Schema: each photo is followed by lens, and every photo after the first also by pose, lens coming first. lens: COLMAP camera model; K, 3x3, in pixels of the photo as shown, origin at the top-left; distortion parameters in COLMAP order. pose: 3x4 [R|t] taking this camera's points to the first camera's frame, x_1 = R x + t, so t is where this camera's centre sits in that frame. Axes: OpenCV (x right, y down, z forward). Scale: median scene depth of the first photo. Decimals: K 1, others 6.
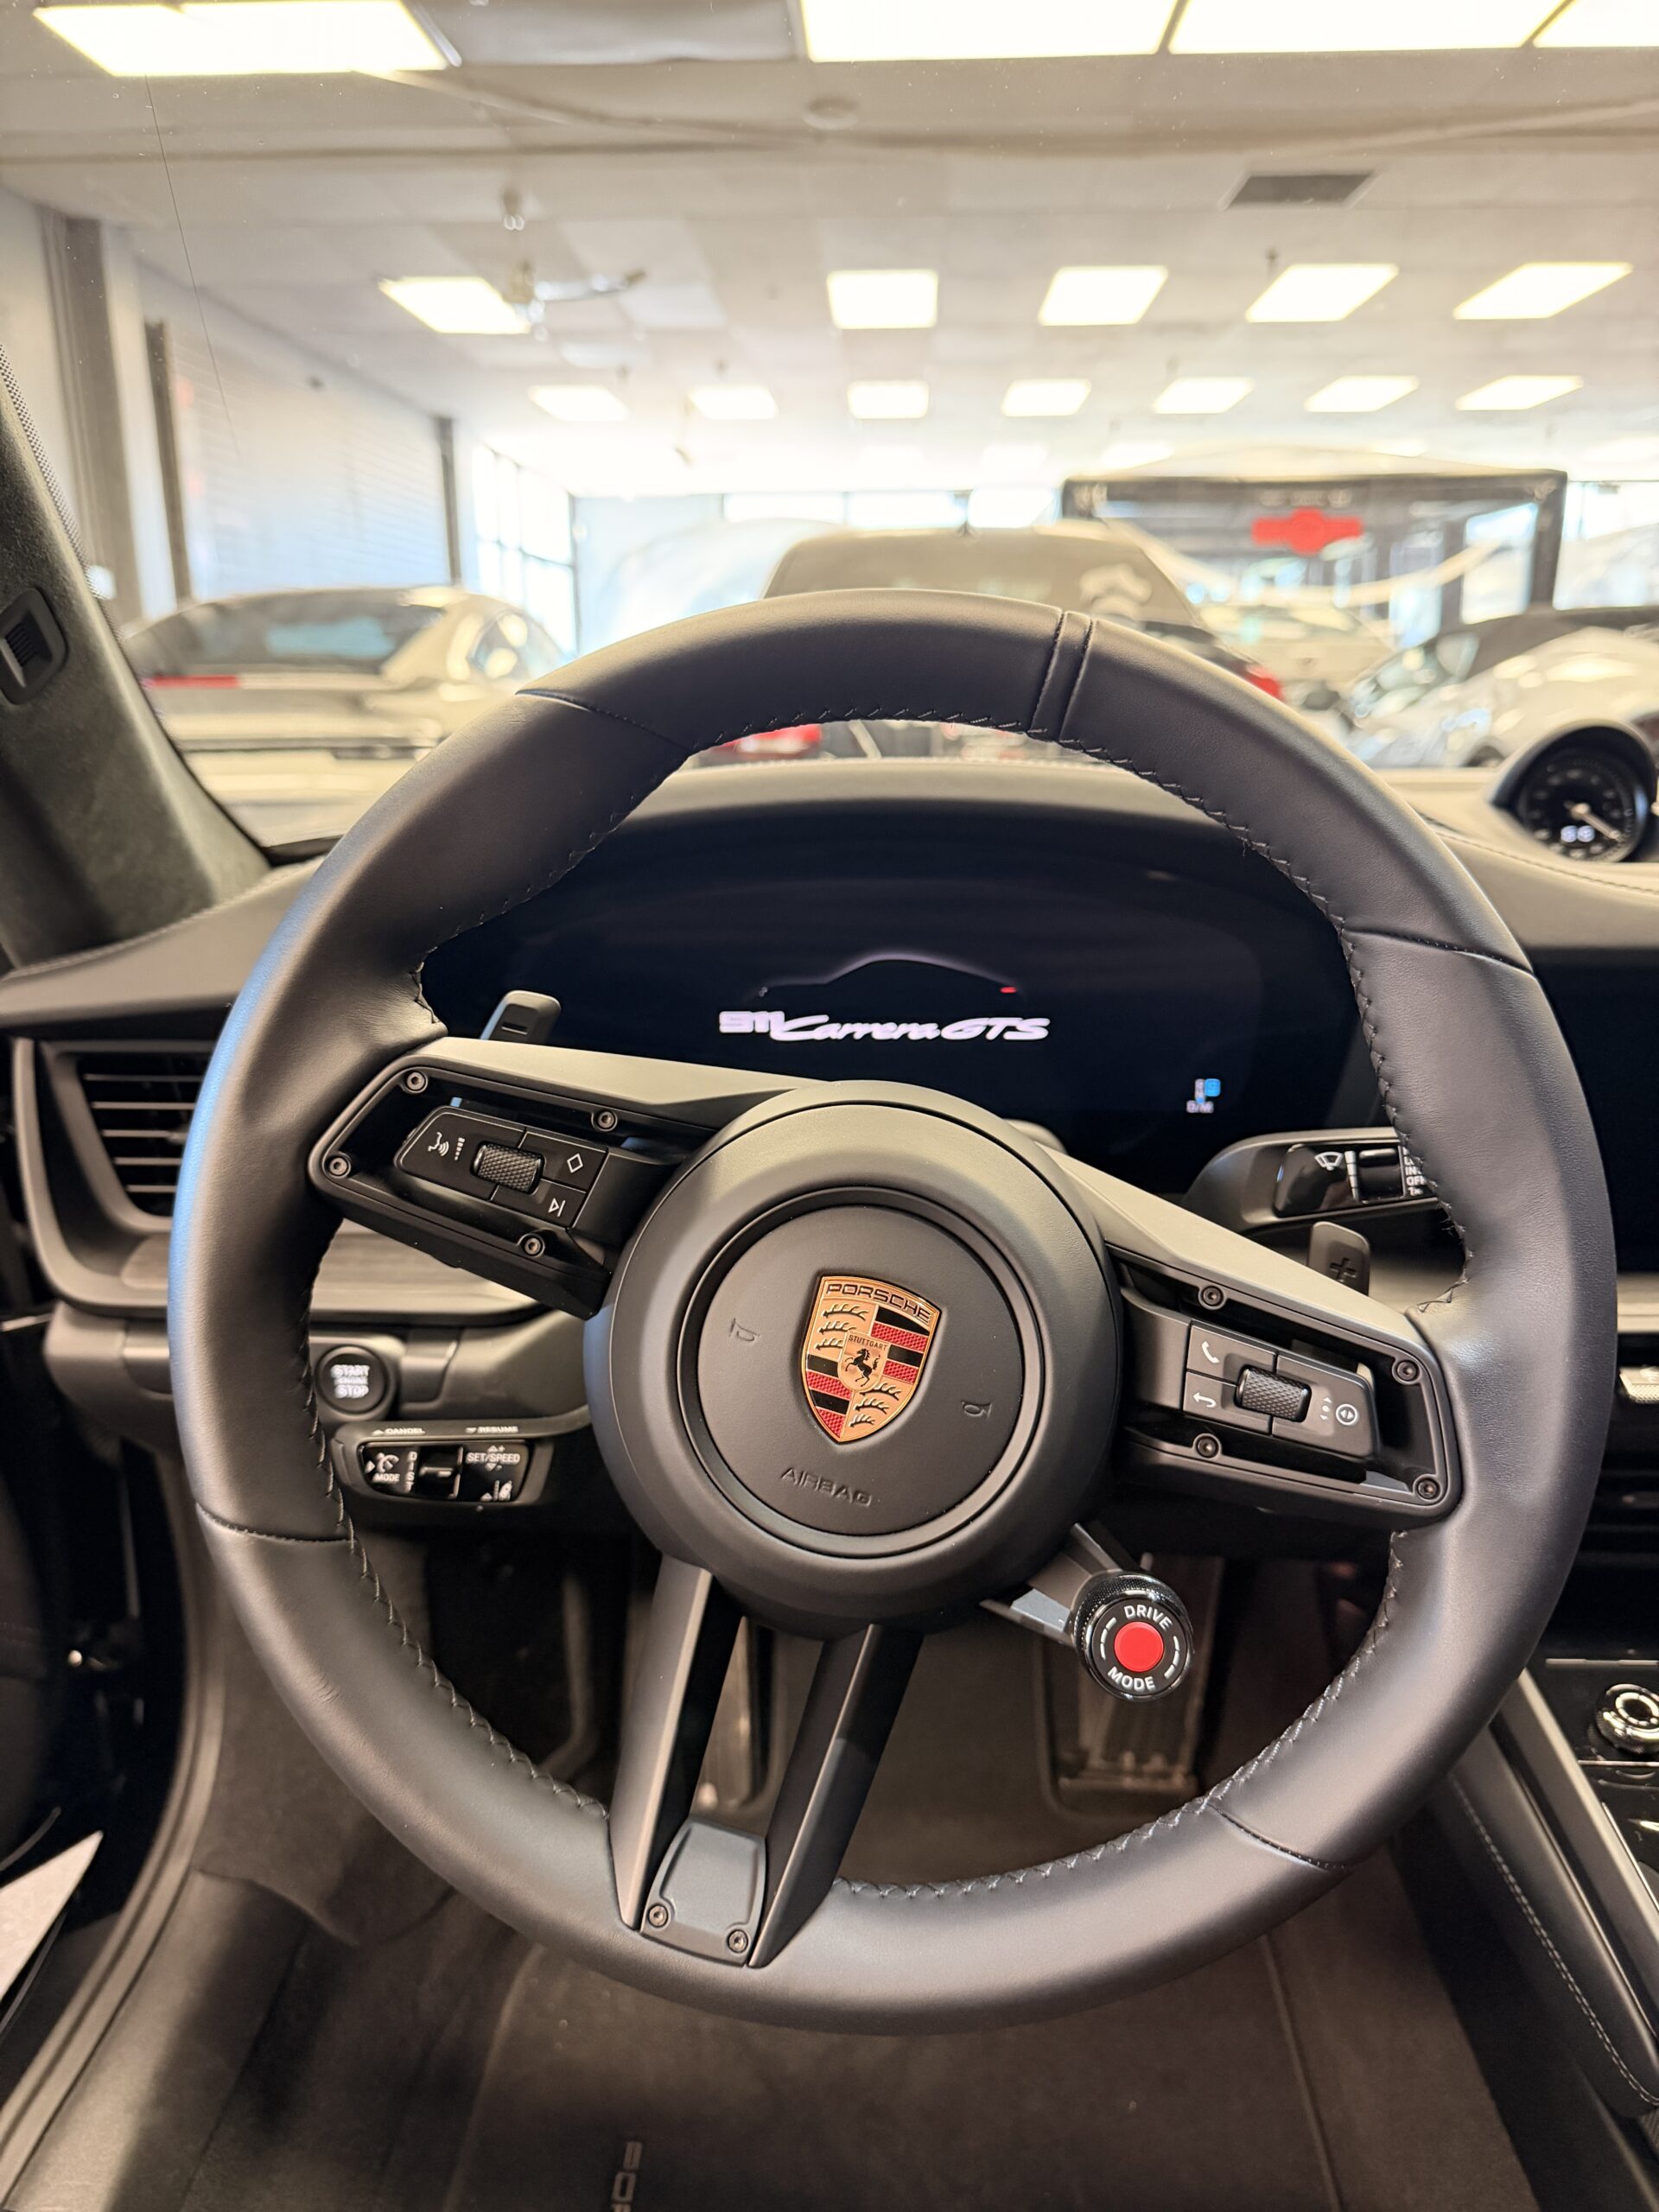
lens RADIAL K [[1593.9, 0, 841.9], [0, 1593.9, 1106.9], [0, 0, 1]] dist [0.011815, -0.024018]
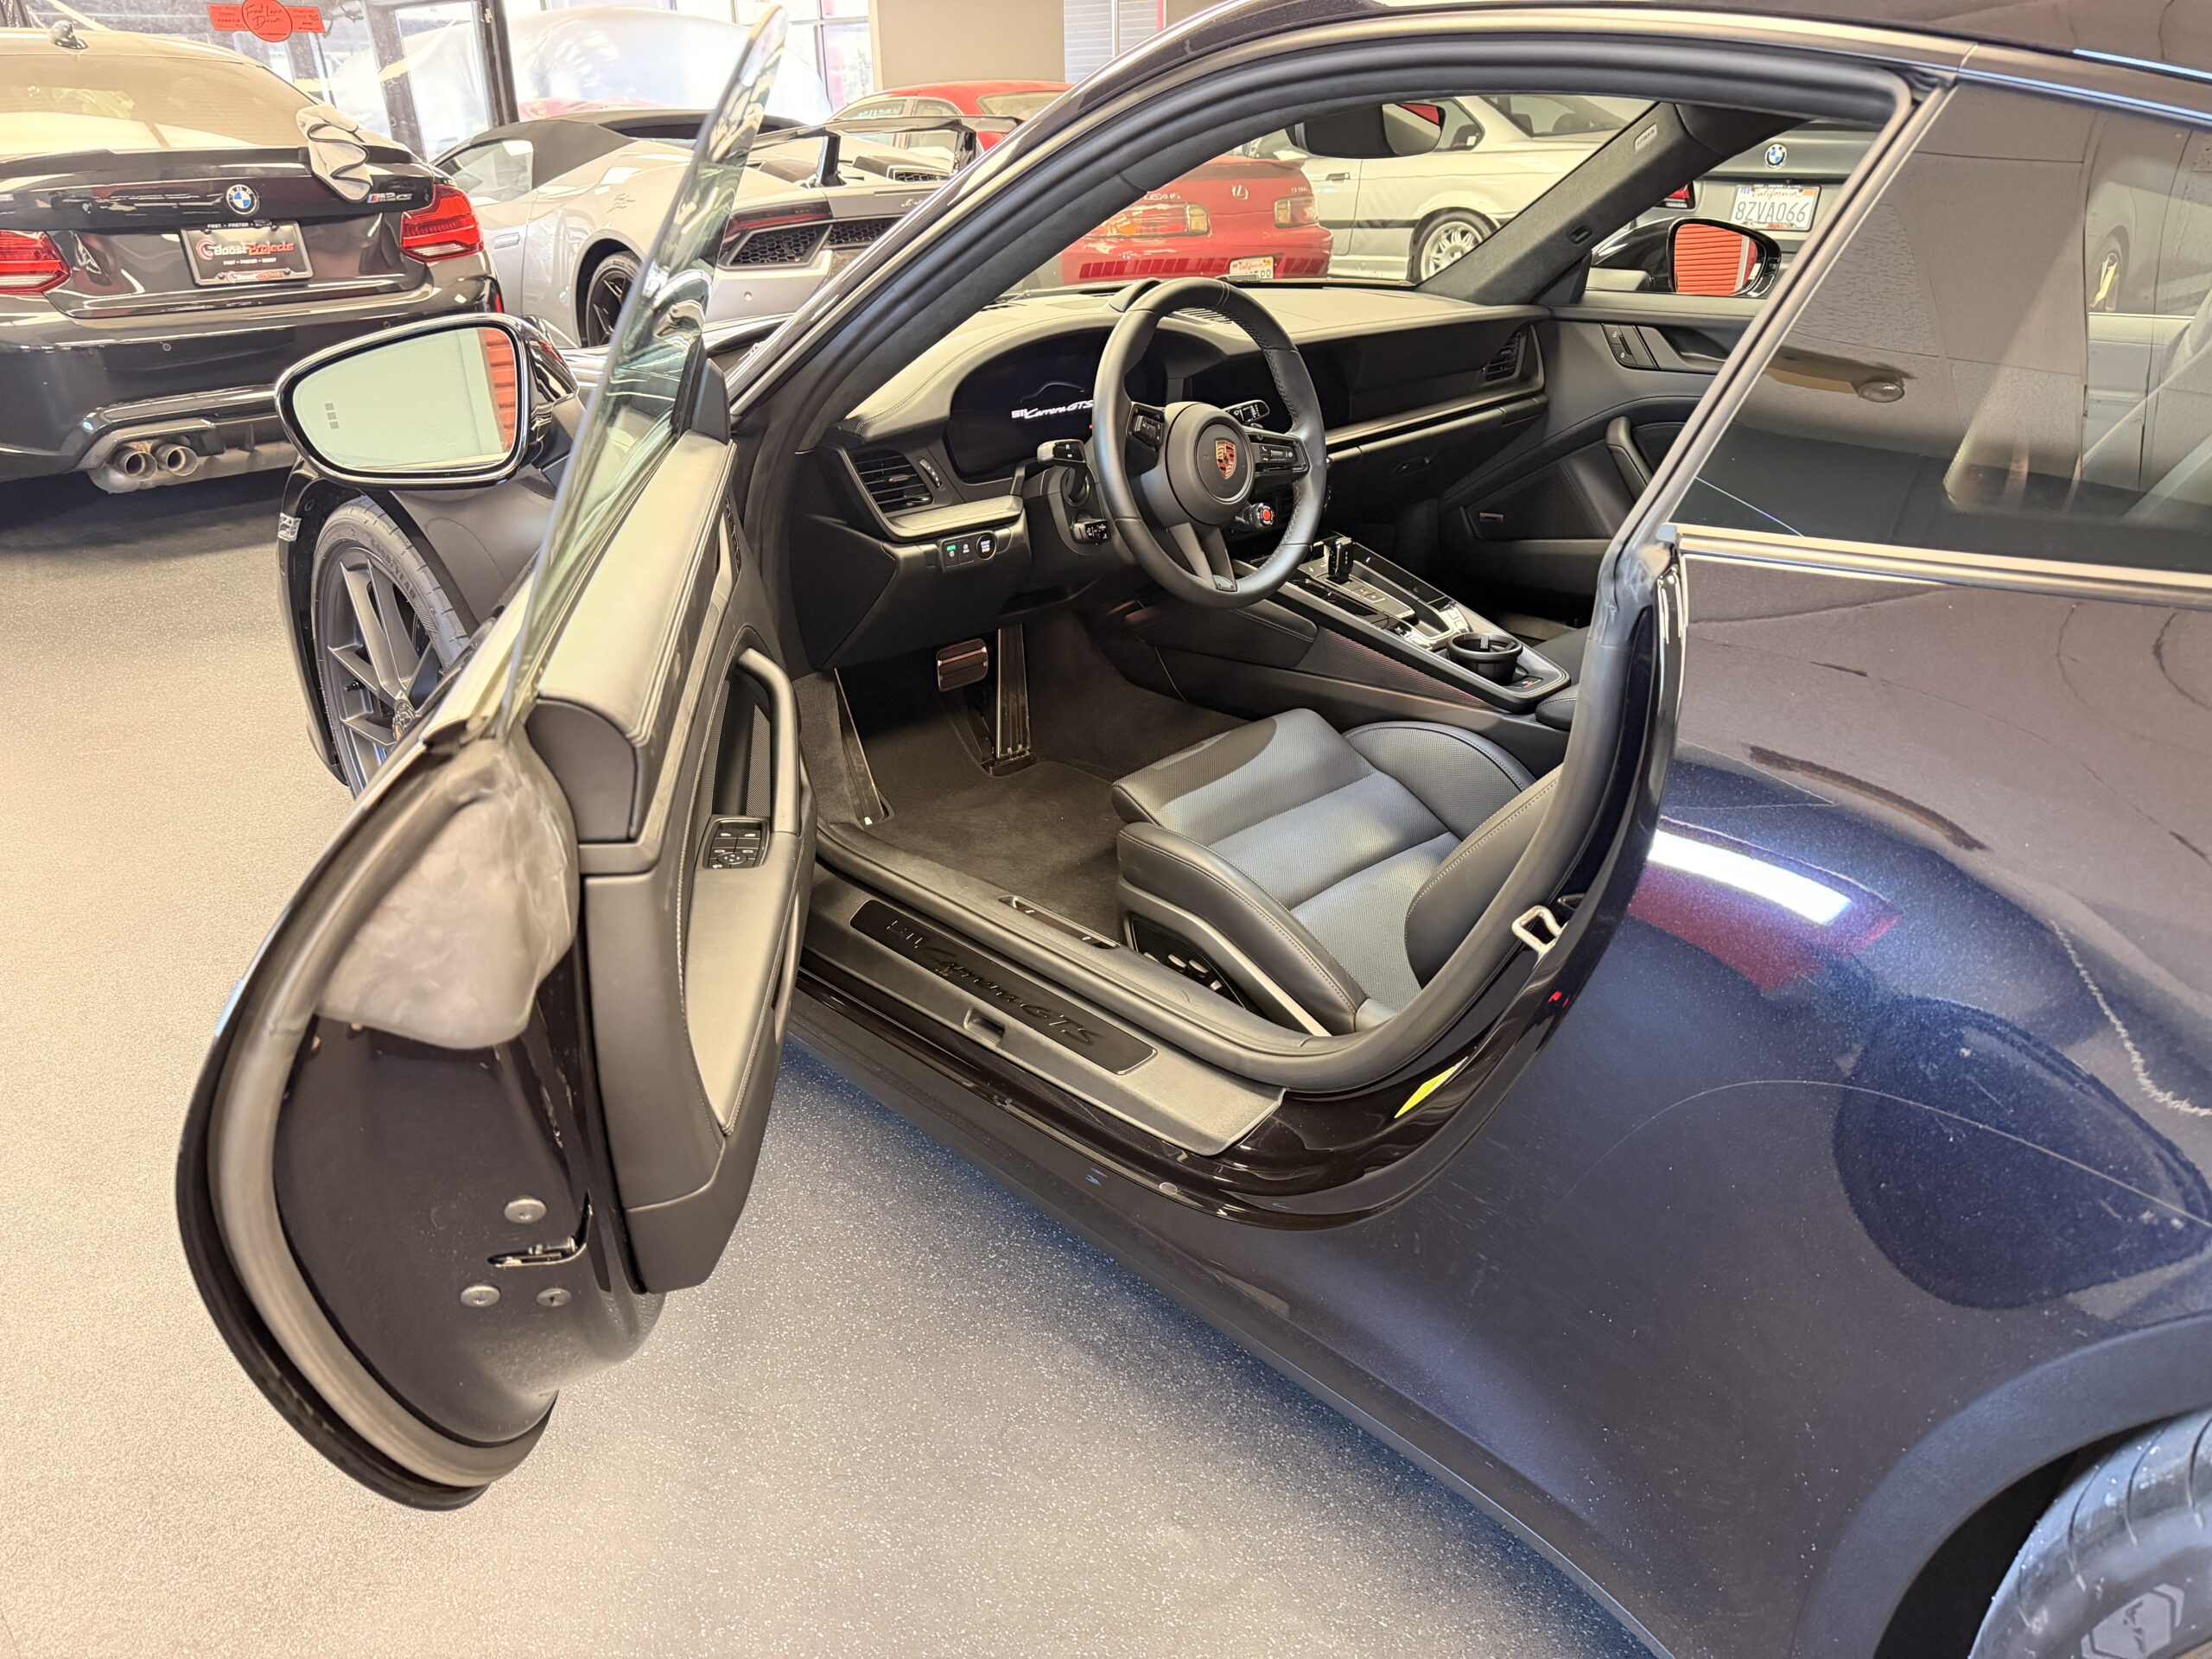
lens RADIAL K [[1593.9, 0, 1104.4], [0, 1593.9, 863.1], [0, 0, 1]] dist [0.011815, -0.024018]
pose [[0.681815, -0.312838, 0.661257, -2.172817], [0.197584, 0.949102, 0.245289, 0.043070], [-0.704336, -0.036588, 0.708924, -1.226200]]
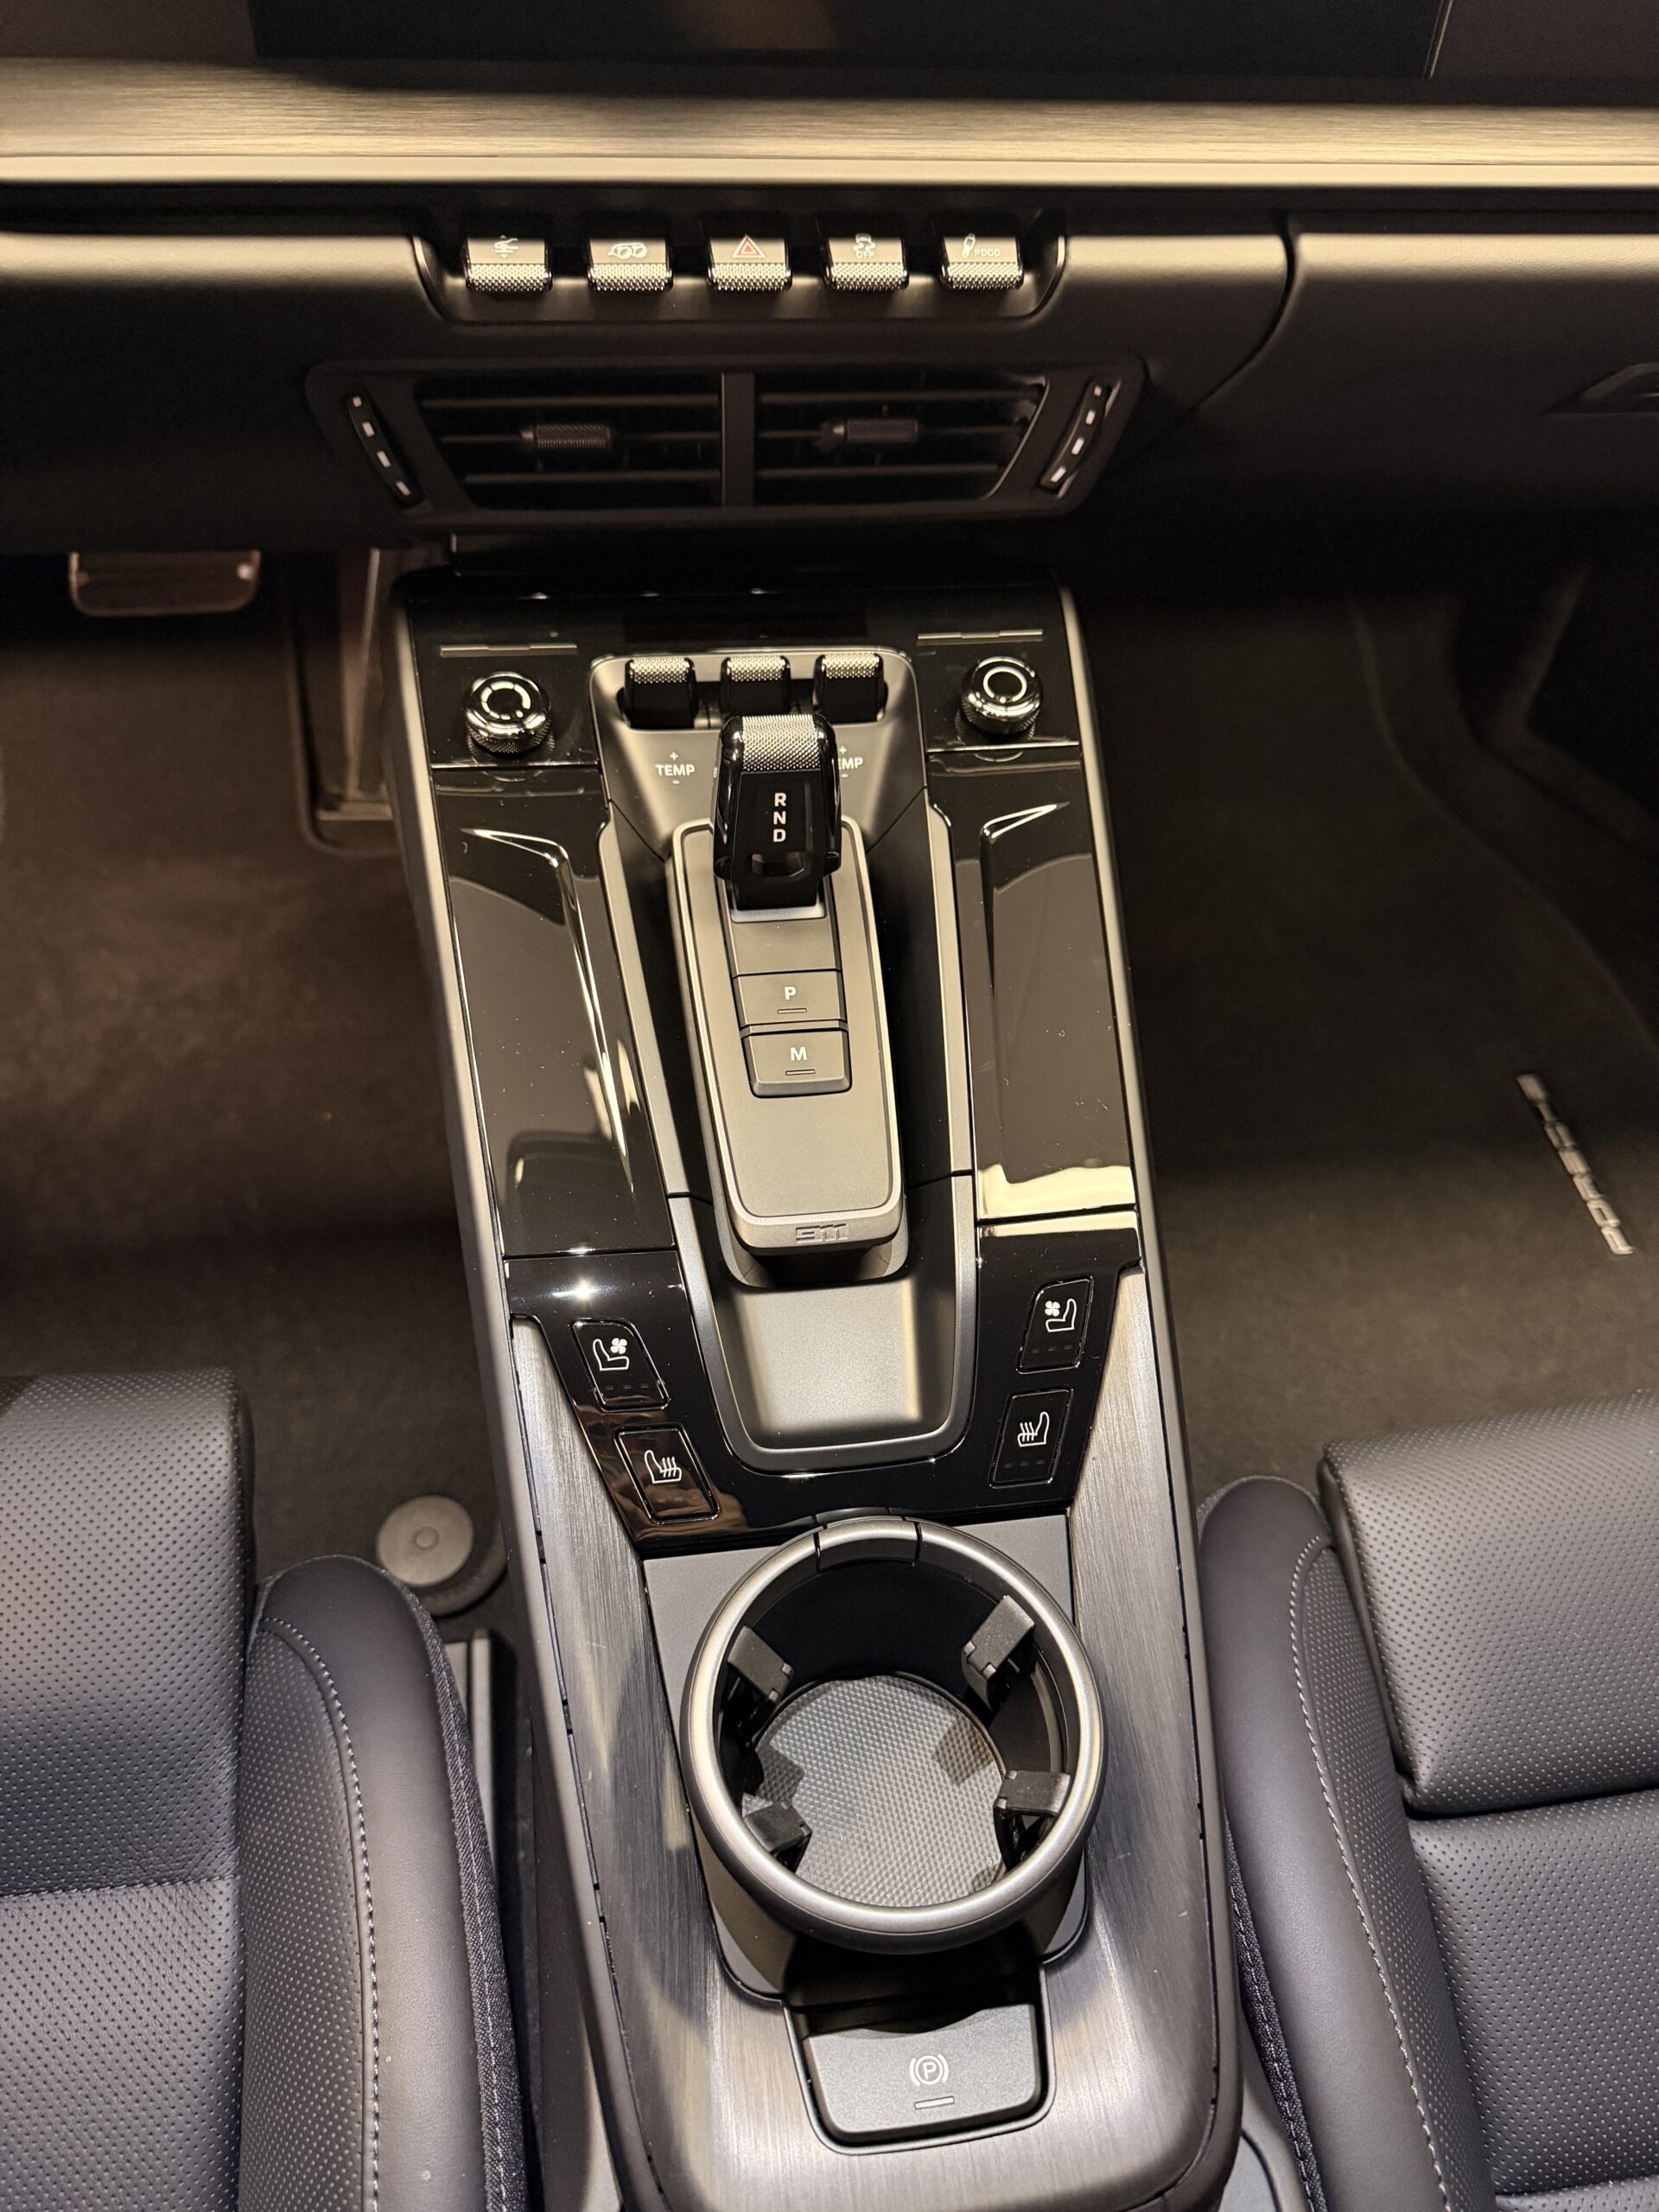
lens RADIAL K [[1593.9, 0, 857.8], [0, 1593.9, 1109.5], [0, 0, 1]] dist [0.011815, -0.024018]
pose [[0.980353, -0.094143, 0.173337, 0.449140], [-0.017454, 0.833910, 0.551625, 0.081446], [-0.196479, -0.543812, 0.815883, 0.147549]]
